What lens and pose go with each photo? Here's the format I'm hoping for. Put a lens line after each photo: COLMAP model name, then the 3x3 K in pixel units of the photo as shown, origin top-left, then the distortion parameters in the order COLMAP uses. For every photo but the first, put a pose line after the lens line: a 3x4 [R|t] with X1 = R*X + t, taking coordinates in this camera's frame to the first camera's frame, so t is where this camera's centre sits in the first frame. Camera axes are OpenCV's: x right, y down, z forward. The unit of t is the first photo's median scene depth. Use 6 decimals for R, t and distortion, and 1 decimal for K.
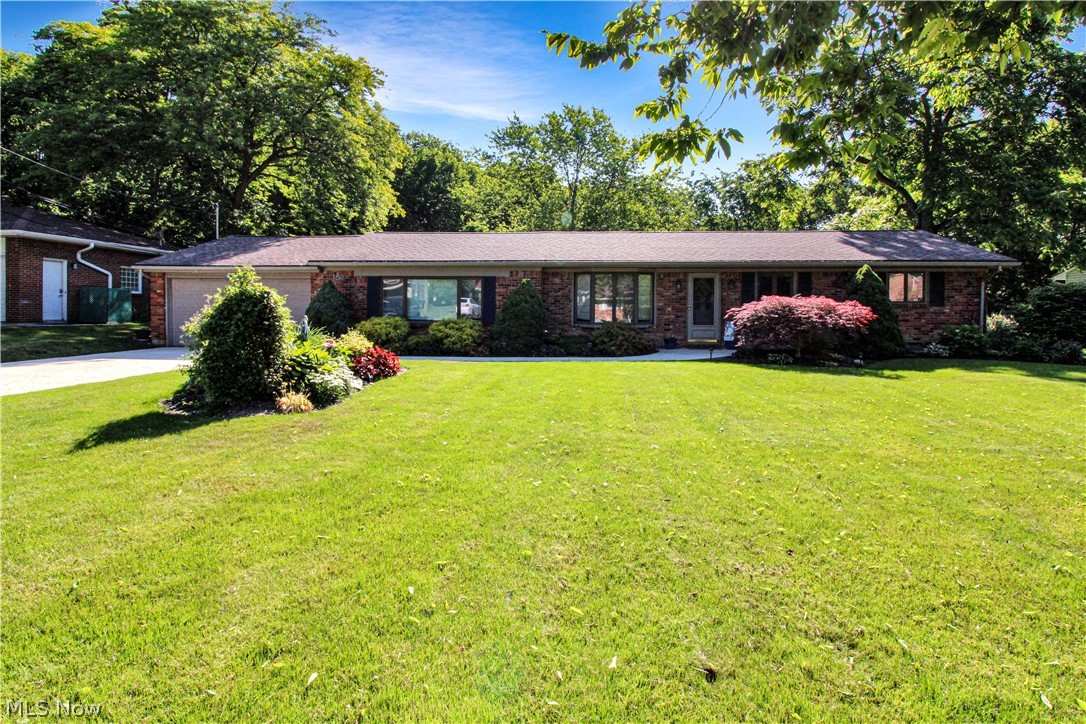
lens RADIAL K [[563.7, 0, 547.6], [0, 563.7, 360.1], [0, 0, 1]] dist [0.003298, -0.012277]
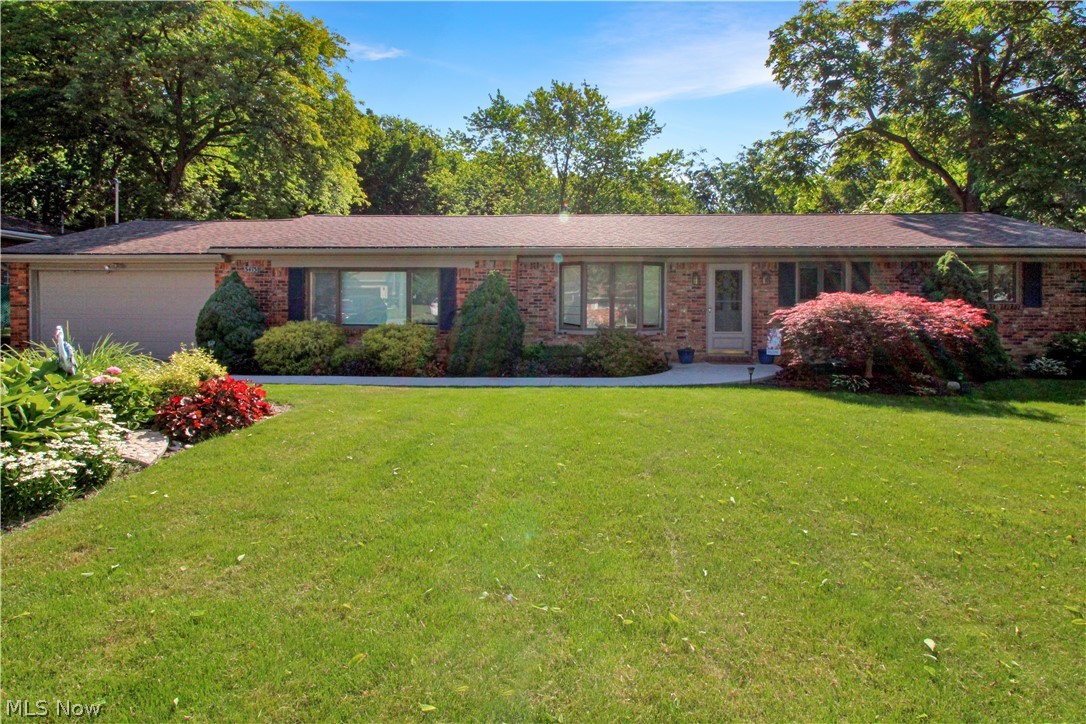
lens RADIAL K [[563.7, 0, 547.6], [0, 563.7, 360.1], [0, 0, 1]] dist [0.003298, -0.012277]
pose [[0.999897, -0.001359, 0.014309, 0.018611], [0.001347, 0.999999, 0.000897, -0.022931], [-0.014310, -0.000877, 0.999897, 0.224803]]
